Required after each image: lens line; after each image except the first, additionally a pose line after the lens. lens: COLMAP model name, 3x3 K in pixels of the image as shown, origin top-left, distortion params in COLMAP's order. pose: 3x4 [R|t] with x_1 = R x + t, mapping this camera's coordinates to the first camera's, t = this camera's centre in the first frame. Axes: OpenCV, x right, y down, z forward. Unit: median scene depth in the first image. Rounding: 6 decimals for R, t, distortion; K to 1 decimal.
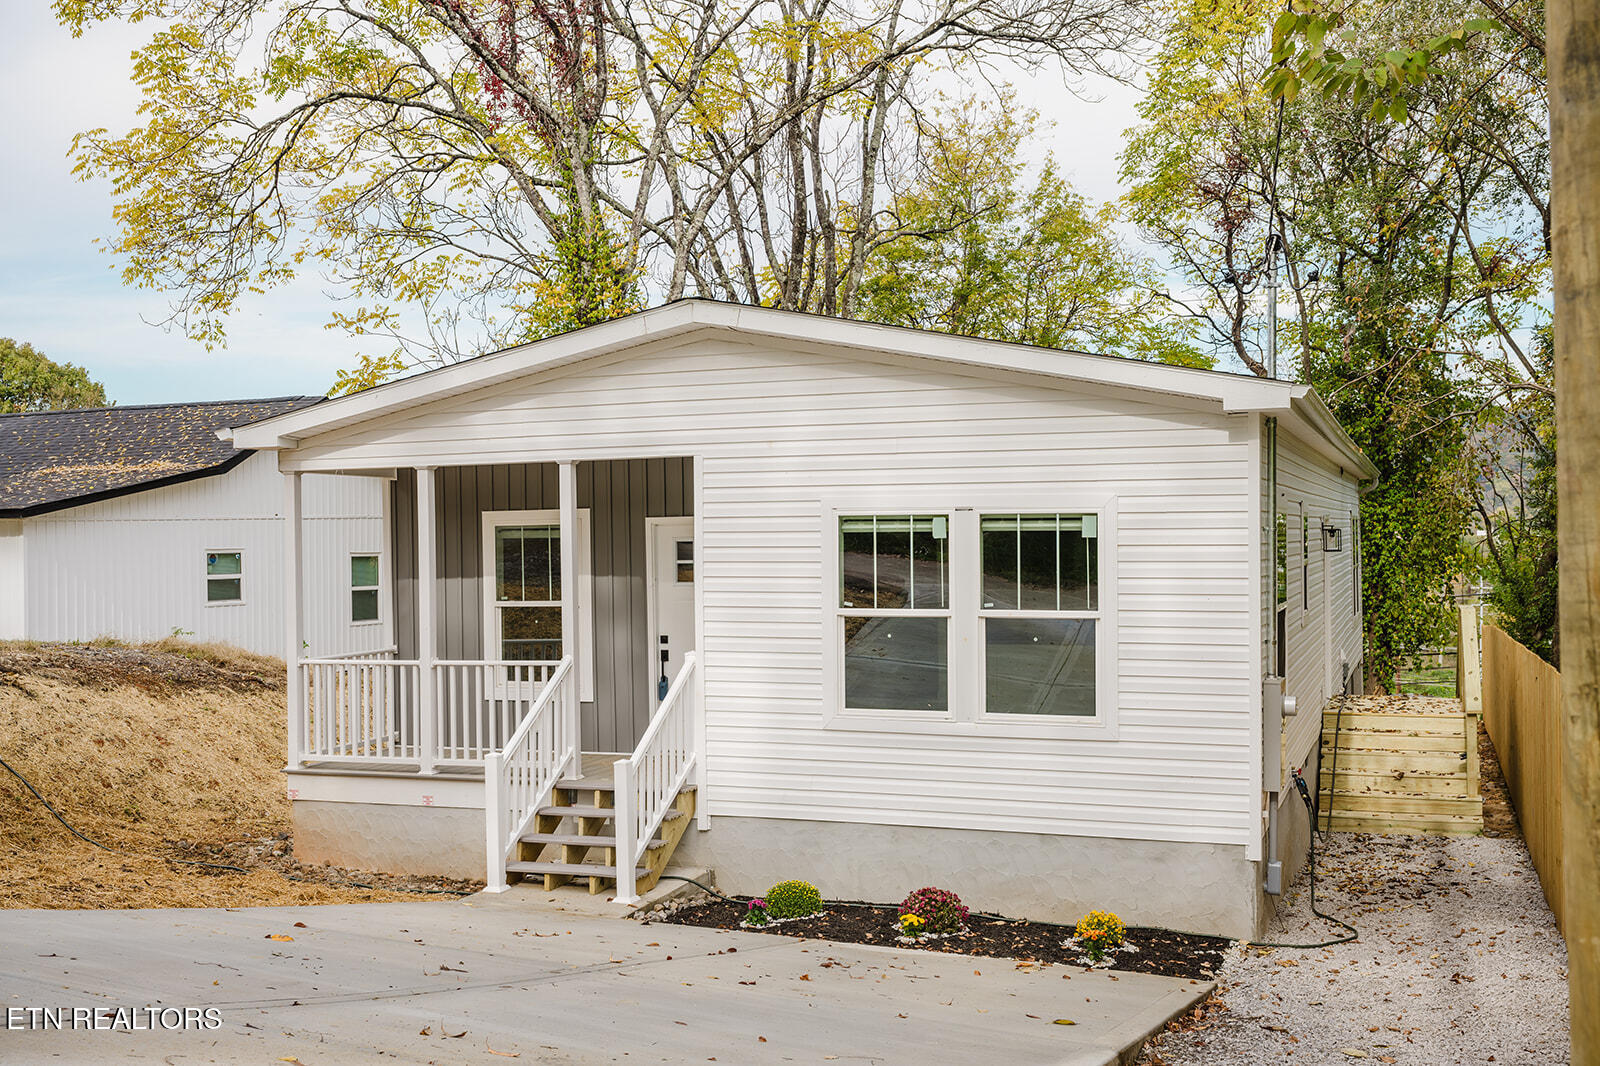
lens RADIAL K [[1648.3, 0, 795.1], [0, 1648.3, 503.3], [0, 0, 1]] dist [-0.002545, 0.000000]
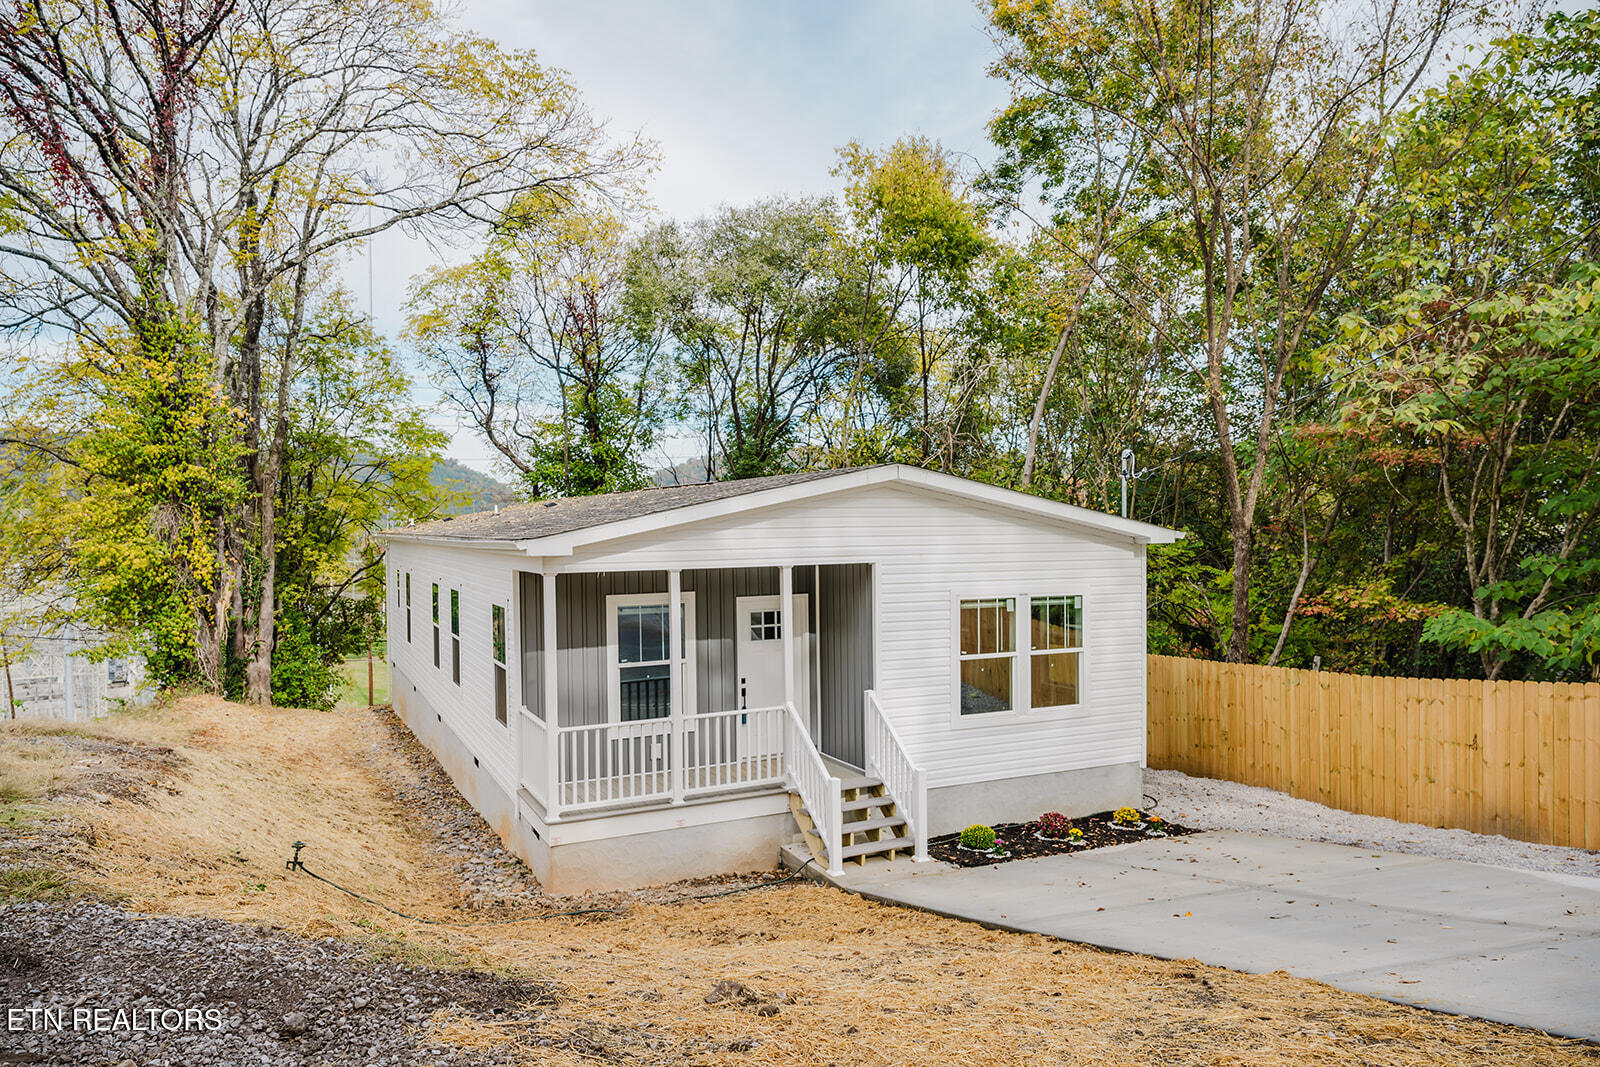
lens RADIAL K [[1078.5, 0, 802.4], [0, 1078.5, 518.3], [0, 0, 1]] dist [0.000687, 0.003520]
pose [[0.680235, 0.009925, 0.732927, -0.841038], [-0.014959, 0.999888, 0.000343, -0.069198], [-0.732841, -0.011197, 0.680307, 0.367231]]
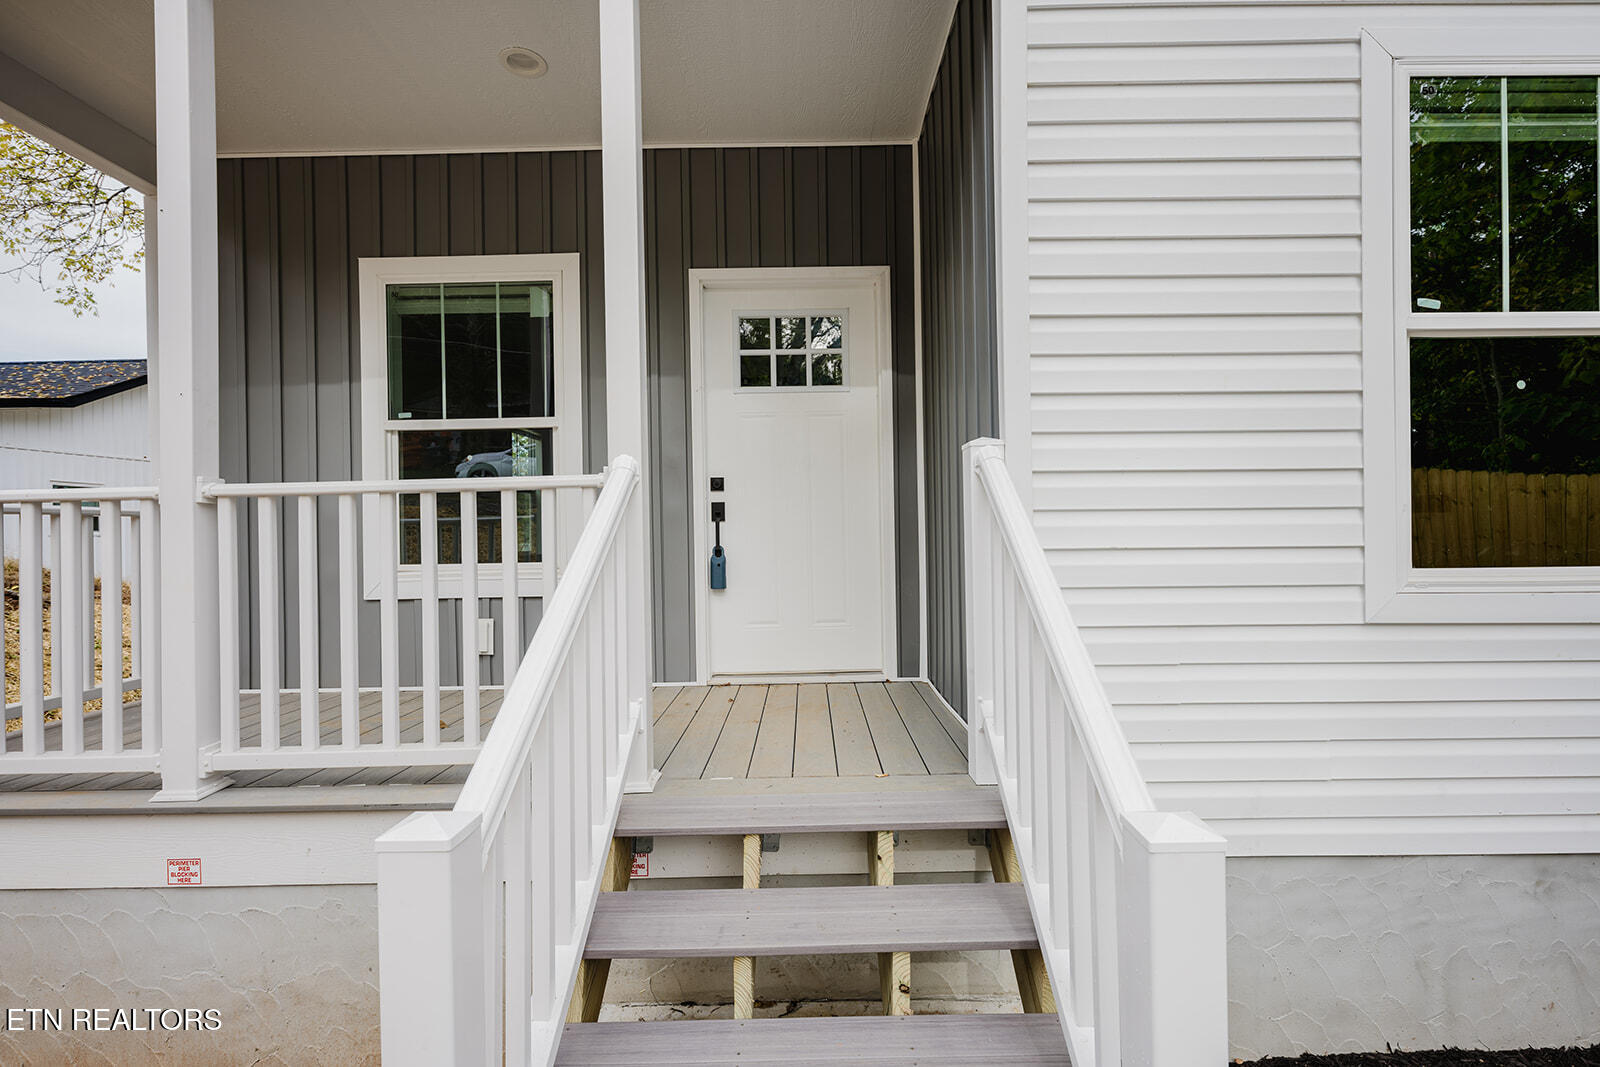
lens RADIAL K [[722.4, 0, 800.8], [0, 722.4, 531.0], [0, 0, 1]] dist [-0.004383, -0.000098]
pose [[0.934223, 0.004186, 0.356666, -0.163271], [-0.006738, 0.999960, 0.005913, 0.110974], [-0.356627, -0.007928, 0.934213, 0.856826]]
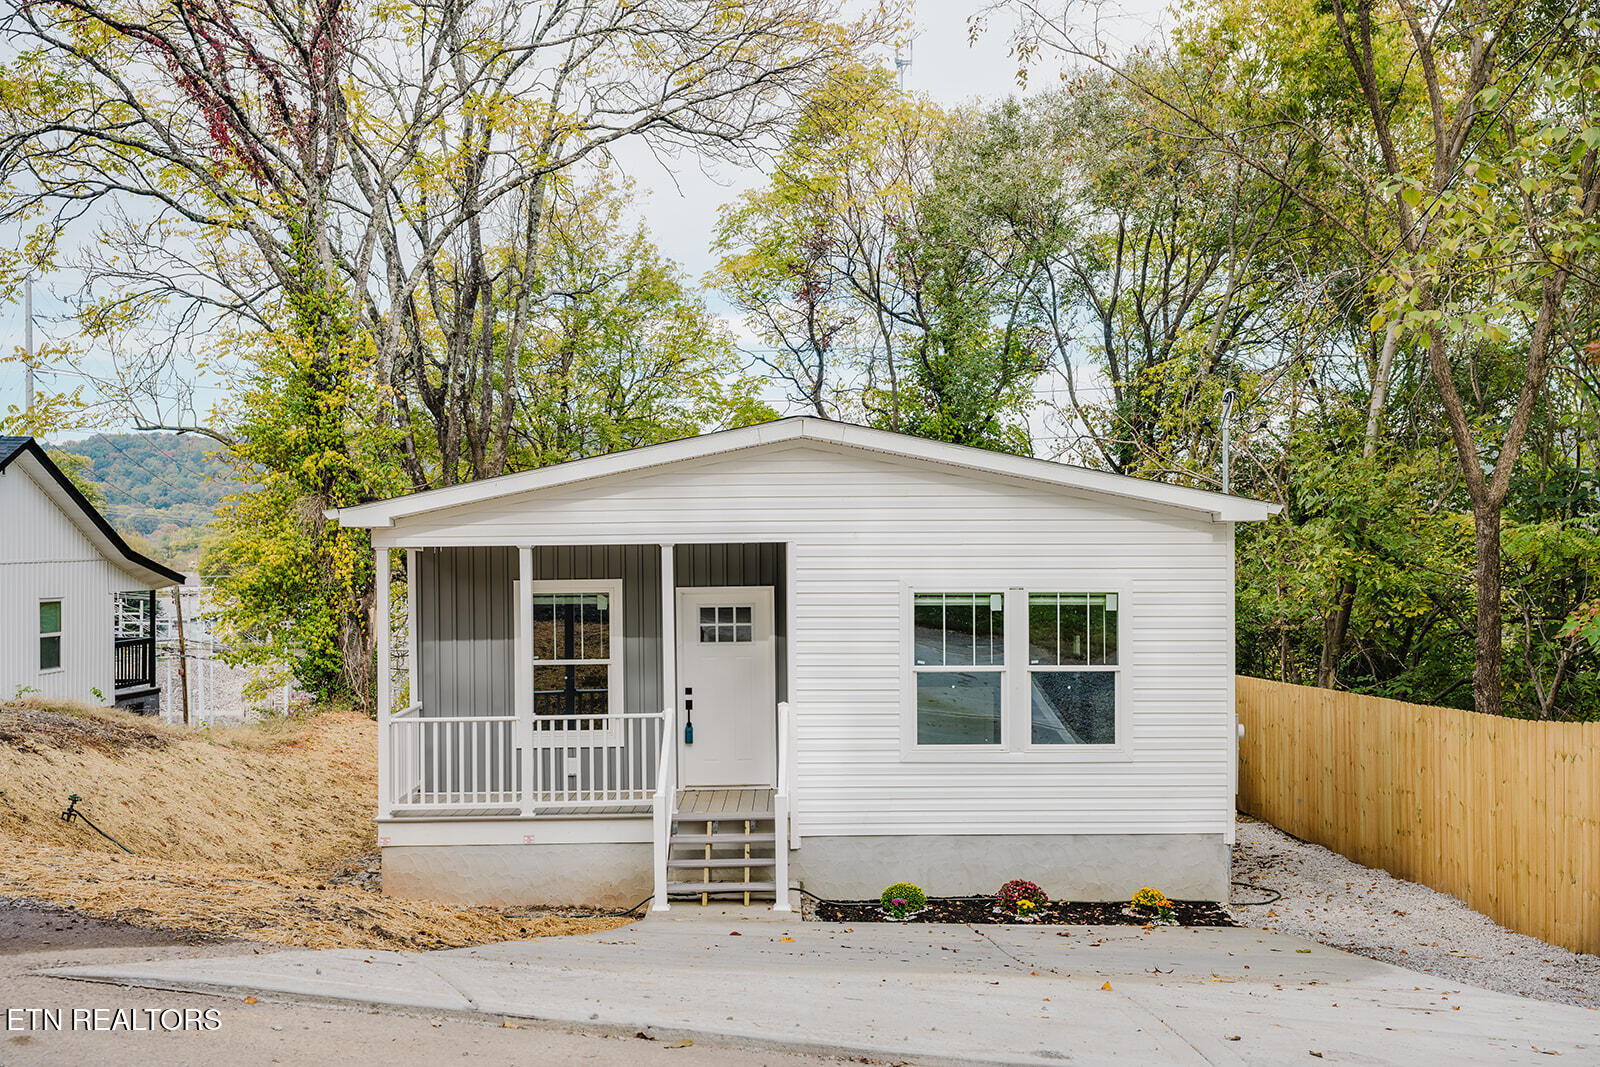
lens RADIAL K [[1648.3, 0, 807.5], [0, 1648.3, 500.3], [0, 0, 1]] dist [-0.002545, 0.000000]
pose [[0.928203, 0.017679, 0.371653, -0.501752], [-0.012368, 0.999785, -0.016667, -0.039640], [-0.371868, 0.010874, 0.928222, -0.139402]]
